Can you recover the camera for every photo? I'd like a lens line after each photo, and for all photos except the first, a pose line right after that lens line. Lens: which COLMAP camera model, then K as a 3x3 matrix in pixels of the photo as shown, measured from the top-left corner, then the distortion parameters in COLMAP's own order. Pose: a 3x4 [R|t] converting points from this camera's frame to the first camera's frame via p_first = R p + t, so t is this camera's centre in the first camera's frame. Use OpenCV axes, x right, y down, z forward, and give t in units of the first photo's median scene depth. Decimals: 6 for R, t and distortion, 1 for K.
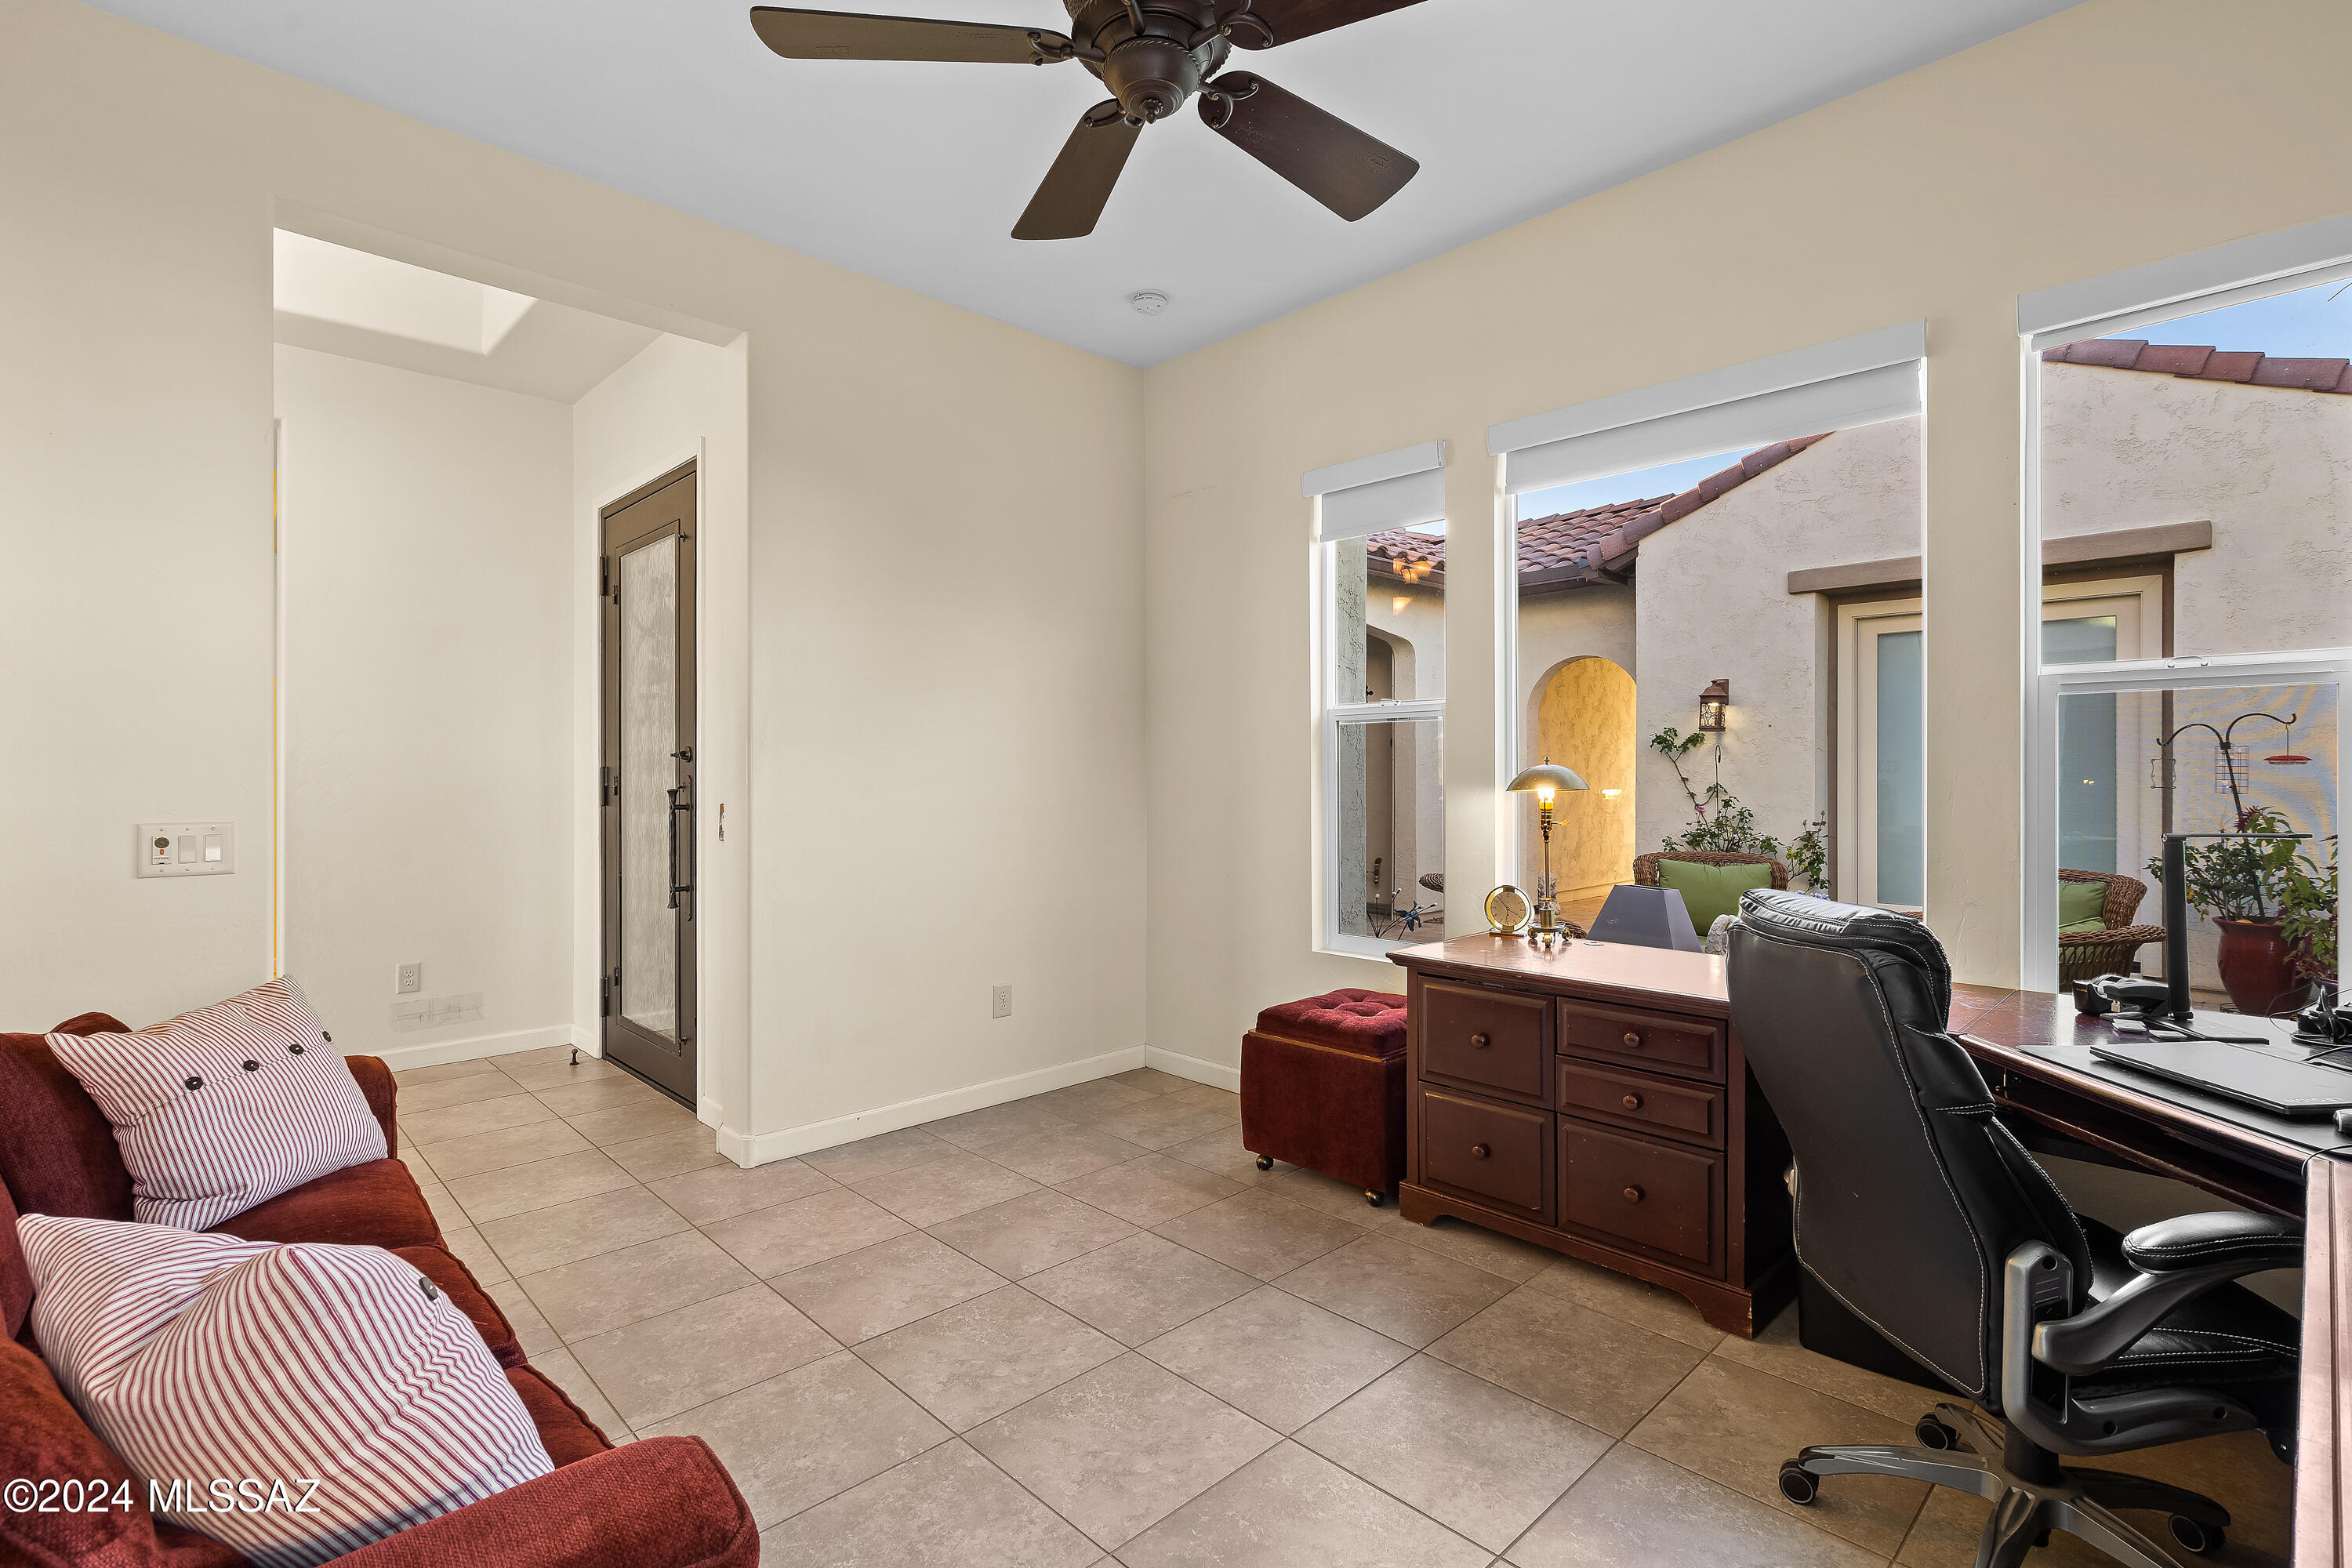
lens RADIAL K [[1092.0, 0, 1184.8], [0, 1092.0, 770.6], [0, 0, 1]] dist [-0.005911, -0.000031]
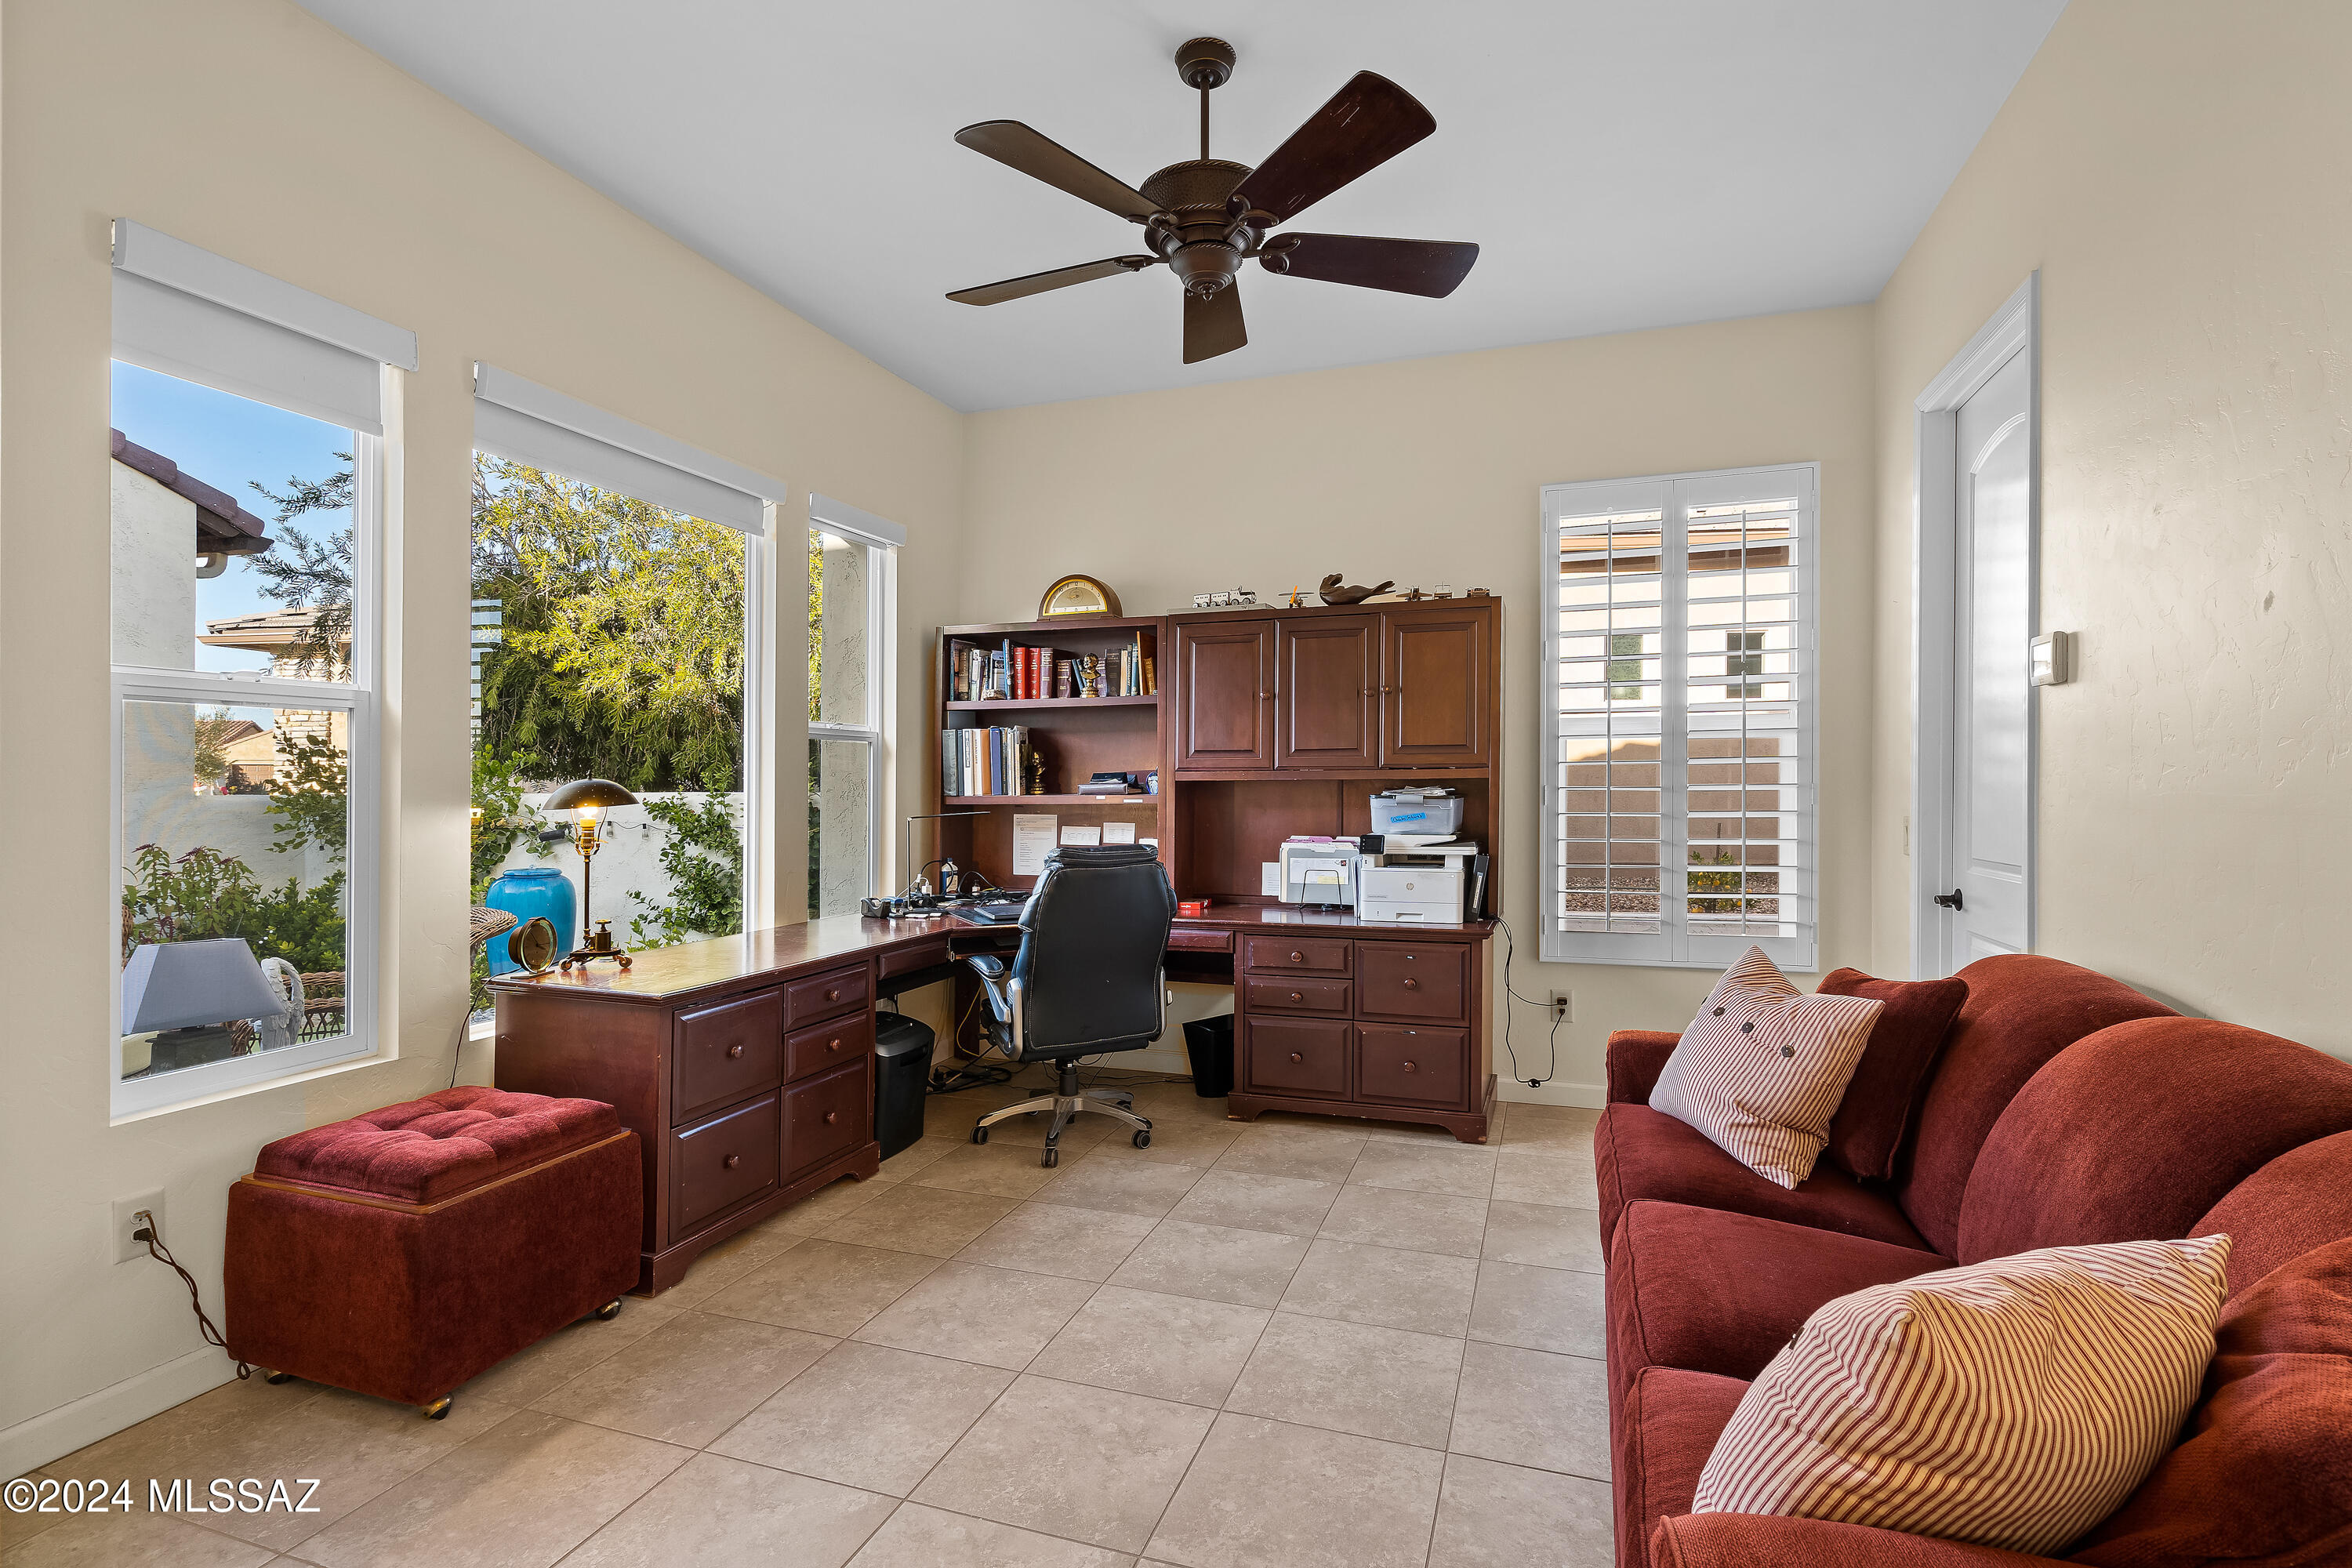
lens RADIAL K [[1092.0, 0, 1184.8], [0, 1092.0, 770.6], [0, 0, 1]] dist [-0.005911, -0.000031]
pose [[-0.444408, 0.012441, 0.895738, -0.898734], [0.001483, 0.999912, -0.013152, 0.003864], [-0.895823, -0.004516, -0.444388, 1.179045]]
